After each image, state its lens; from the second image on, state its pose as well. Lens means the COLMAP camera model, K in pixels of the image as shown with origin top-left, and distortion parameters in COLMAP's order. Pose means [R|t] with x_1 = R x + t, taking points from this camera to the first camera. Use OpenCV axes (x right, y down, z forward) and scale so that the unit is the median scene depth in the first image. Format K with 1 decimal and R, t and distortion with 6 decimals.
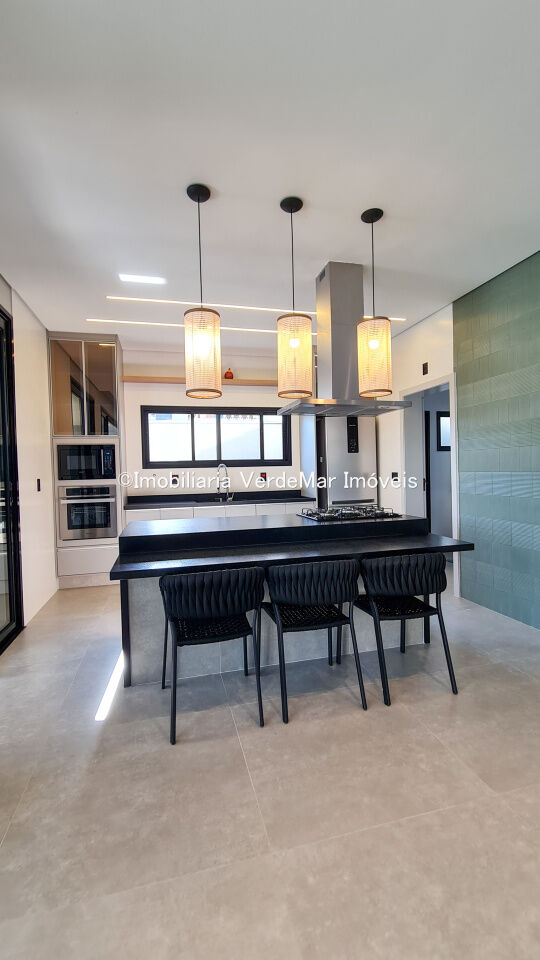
lens RADIAL K [[408.5, 0, 270.0], [0, 408.5, 480.0], [0, 0, 1]] dist [-0.001727, -0.000208]
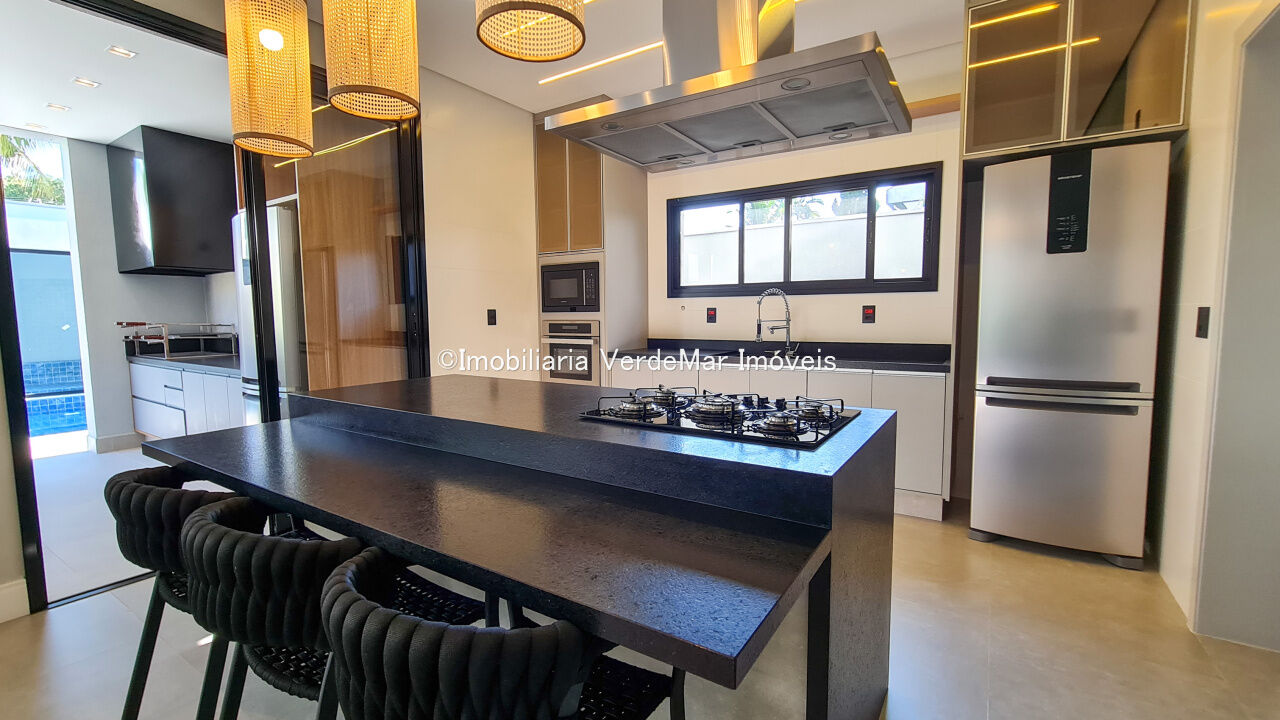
lens RADIAL K [[544.7, 0, 640.0], [0, 544.7, 360.0], [0, 0, 1]] dist [-0.001727, -0.000208]
pose [[0.685371, 0.083210, -0.723424, 0.321068], [-0.021461, 0.995326, 0.094152, -0.009499], [0.727878, -0.049004, 0.683954, 0.393848]]
